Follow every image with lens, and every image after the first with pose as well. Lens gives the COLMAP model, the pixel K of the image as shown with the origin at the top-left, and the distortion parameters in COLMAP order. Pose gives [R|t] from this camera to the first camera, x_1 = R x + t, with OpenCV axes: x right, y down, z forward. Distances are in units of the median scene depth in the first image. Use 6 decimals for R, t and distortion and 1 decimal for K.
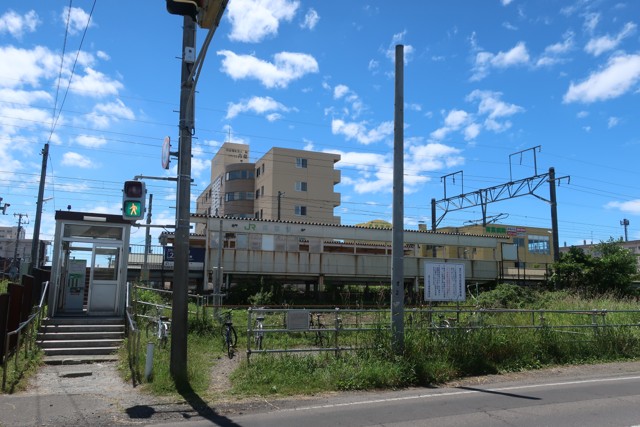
lens RADIAL K [[496.8, 0, 310.5], [0, 496.8, 226.7], [0, 0, 1]] dist [0.006083, 0.001000]
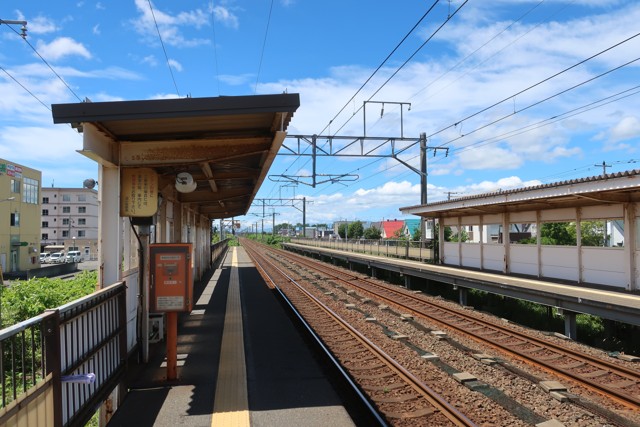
lens RADIAL K [[498.8, 0, 321.0], [0, 498.8, 213.3], [0, 0, 1]] dist [-0.008202, 0.001162]
pose [[0.224812, 0.024637, 0.974091, -0.210880], [-0.113395, 0.993549, 0.001041, 0.021607], [-0.967781, -0.110691, 0.226156, 0.479893]]
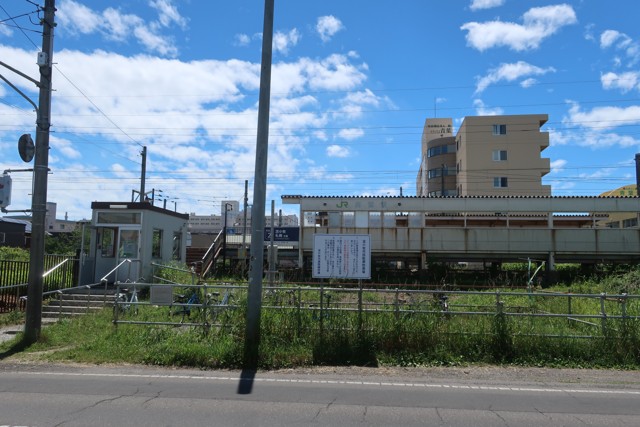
lens RADIAL K [[493.1, 0, 319.5], [0, 493.1, 223.3], [0, 0, 1]] dist [-0.010907, 0.002309]
pose [[0.877374, -0.043337, -0.477846, 0.117629], [0.059380, 0.998064, 0.018513, 0.006515], [0.476118, -0.044617, 0.878249, 0.042350]]
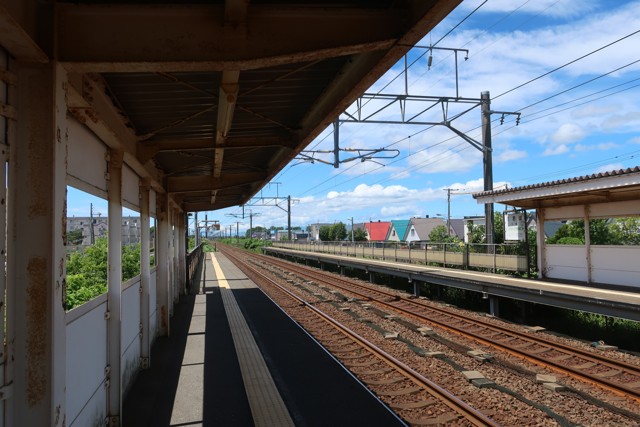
lens RADIAL K [[498.8, 0, 321.0], [0, 498.8, 213.3], [0, 0, 1]] dist [-0.008202, 0.001162]
pose [[0.170898, 0.029010, 0.984862, -0.086325], [-0.104173, 0.994496, -0.011217, 0.031869], [-0.979766, -0.100679, 0.172979, 0.540282]]
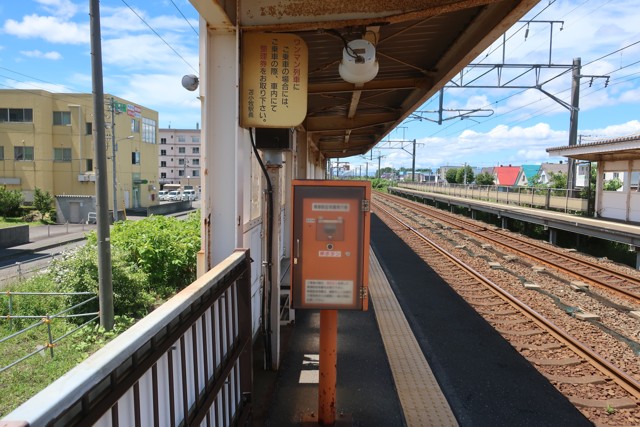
lens RADIAL K [[498.8, 0, 321.0], [0, 498.8, 213.3], [0, 0, 1]] dist [-0.008202, 0.001162]
pose [[0.417135, -0.072919, 0.905915, -0.177138], [-0.124484, 0.982798, 0.136427, 0.026303], [-0.900279, -0.169680, 0.400882, 0.503982]]
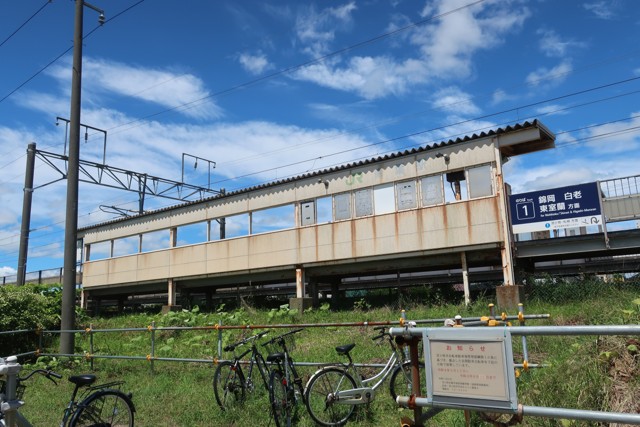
lens RADIAL K [[503.1, 0, 320.5], [0, 503.1, 213.5], [0, 0, 1]] dist [-0.001934, -0.000101]
pose [[-0.514473, 0.171404, 0.840201, -0.263797], [-0.080648, 0.965804, -0.246410, 0.092132], [-0.853706, -0.194531, -0.483057, 0.667671]]
